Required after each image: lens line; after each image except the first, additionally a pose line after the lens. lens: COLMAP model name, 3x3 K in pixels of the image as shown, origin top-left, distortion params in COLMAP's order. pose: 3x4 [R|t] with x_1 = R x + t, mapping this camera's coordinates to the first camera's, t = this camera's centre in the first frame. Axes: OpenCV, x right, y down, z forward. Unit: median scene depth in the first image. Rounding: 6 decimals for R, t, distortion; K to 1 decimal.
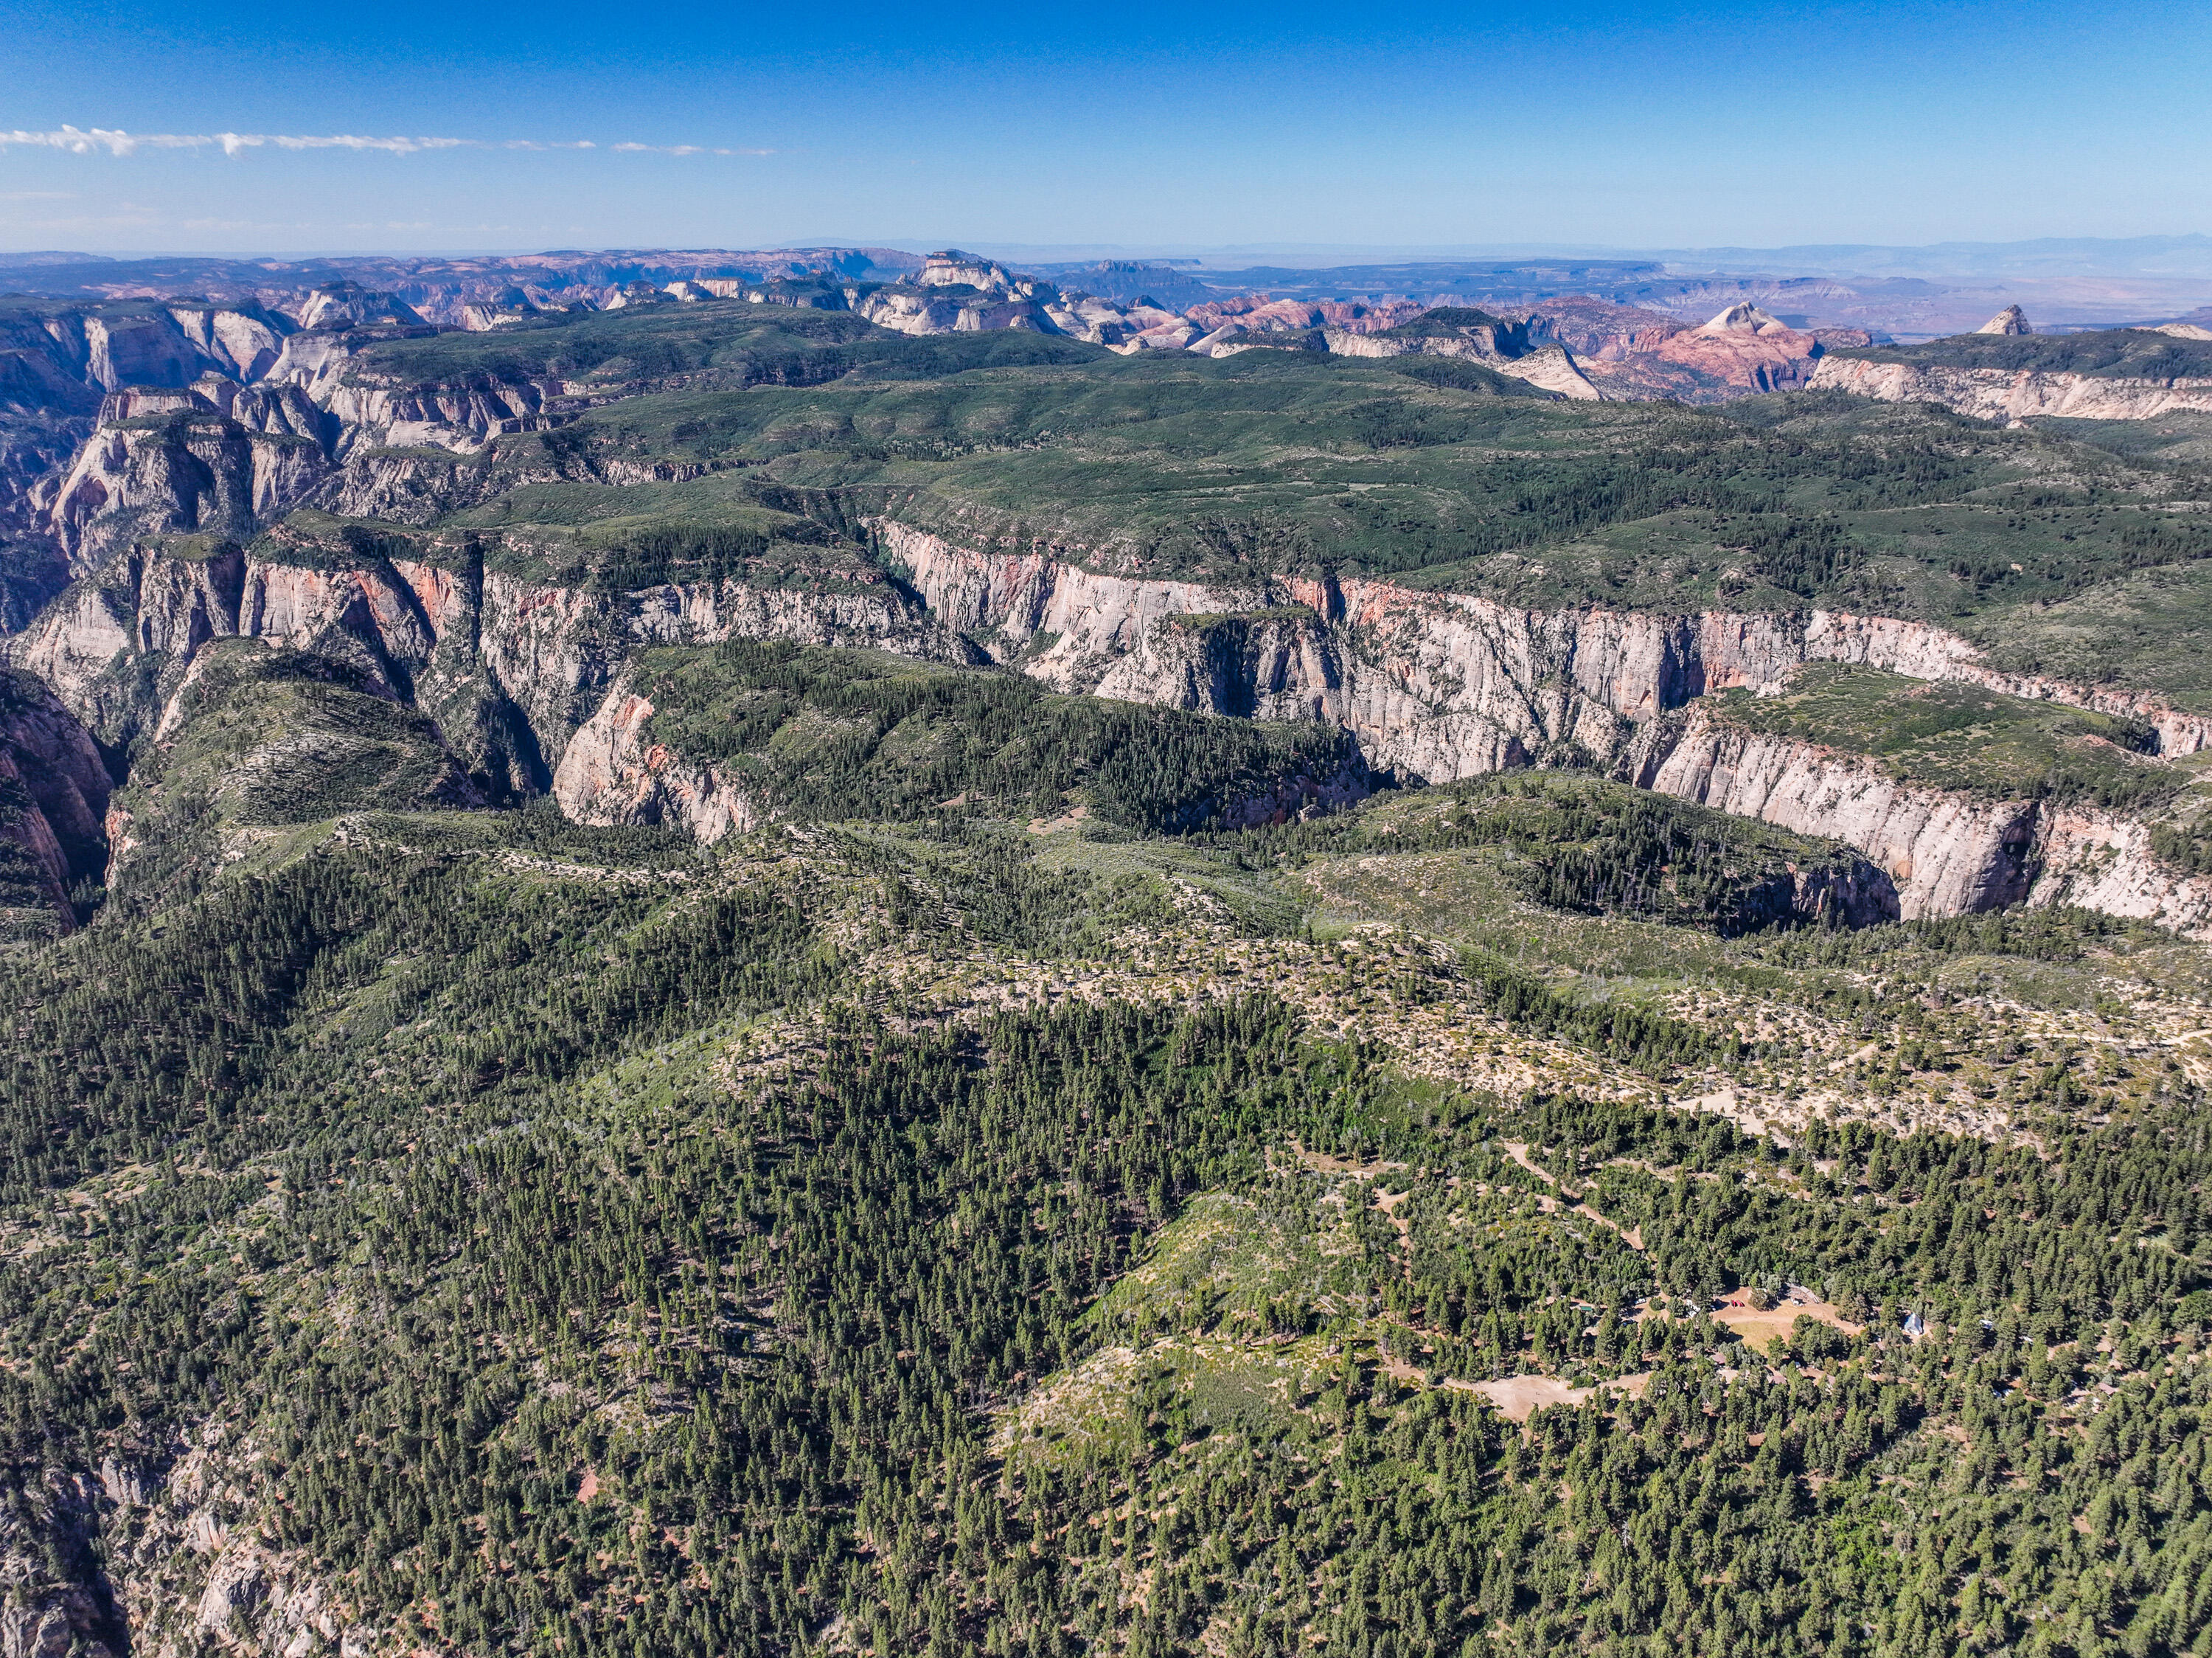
lens RADIAL K [[1552.5, 0, 1106.0], [0, 1552.5, 829.0], [0, 0, 1]] dist [-0.009719, 0.028334]
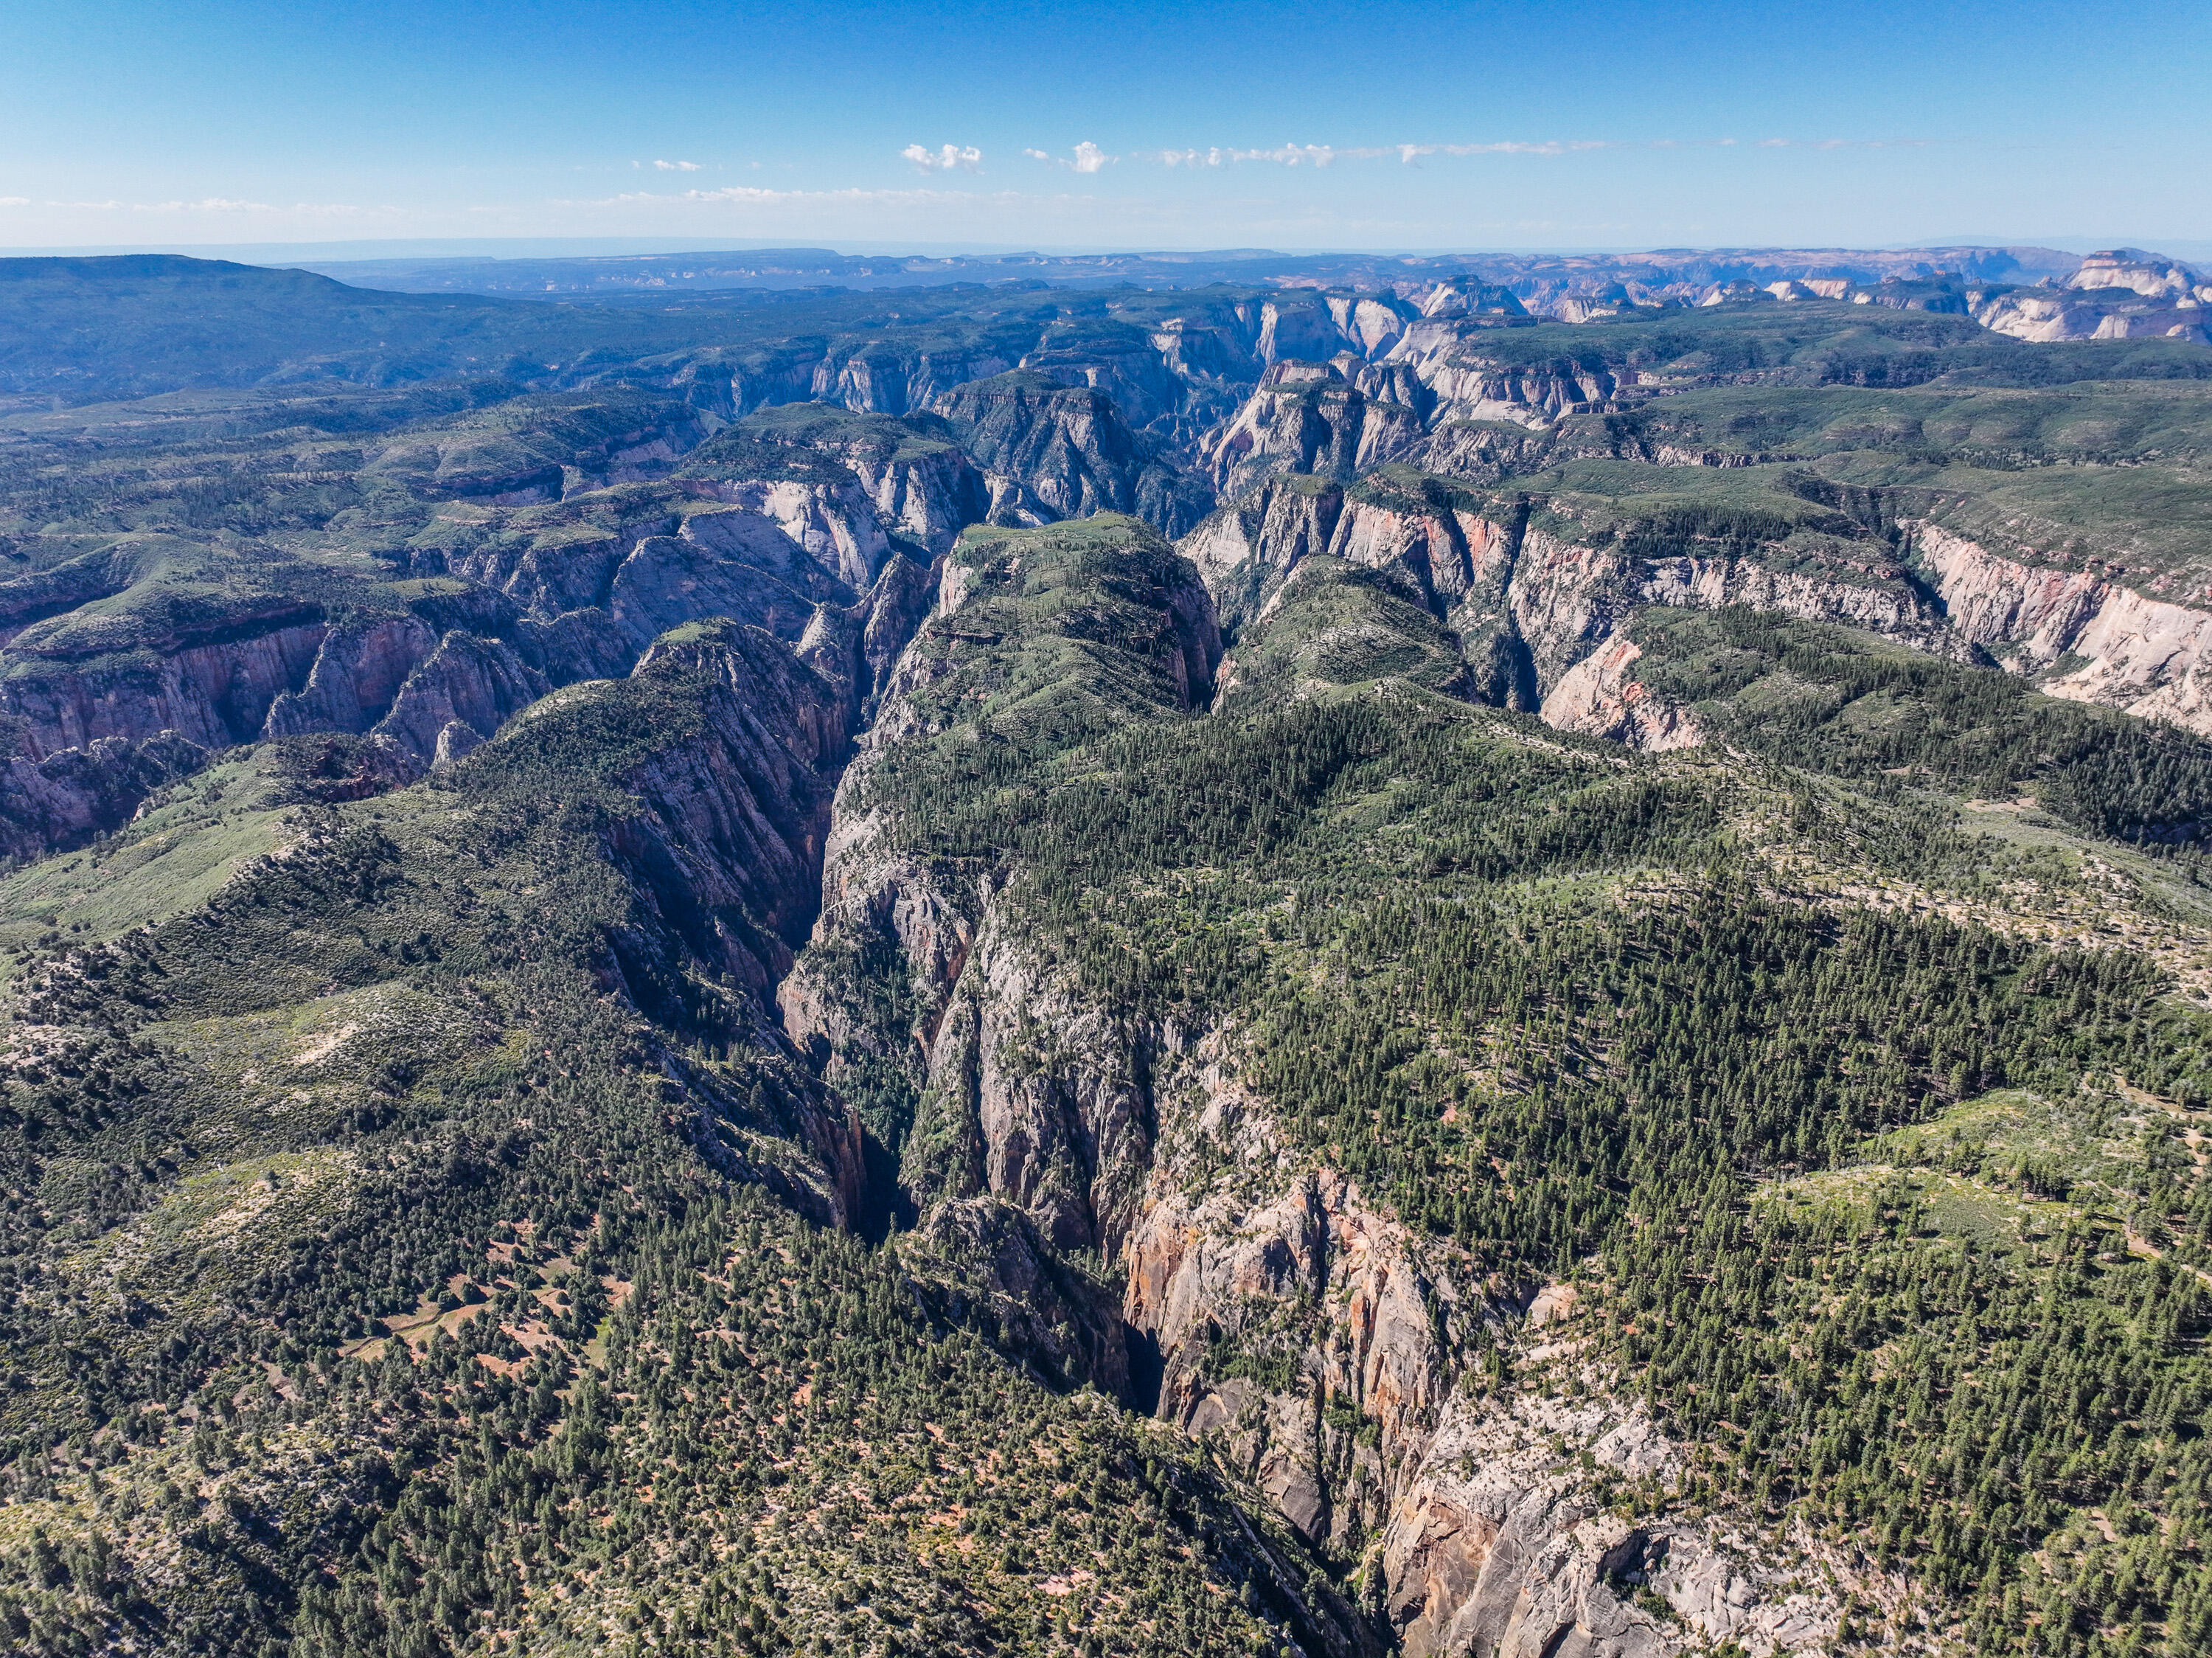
lens RADIAL K [[1552.5, 0, 1106.0], [0, 1552.5, 829.0], [0, 0, 1]] dist [-0.009719, 0.028334]
pose [[0.796931, 0.218042, -0.563346, 0.100865], [-0.217379, 0.973622, 0.069326, 0.086163], [0.563602, 0.067212, 0.823308, -0.230628]]
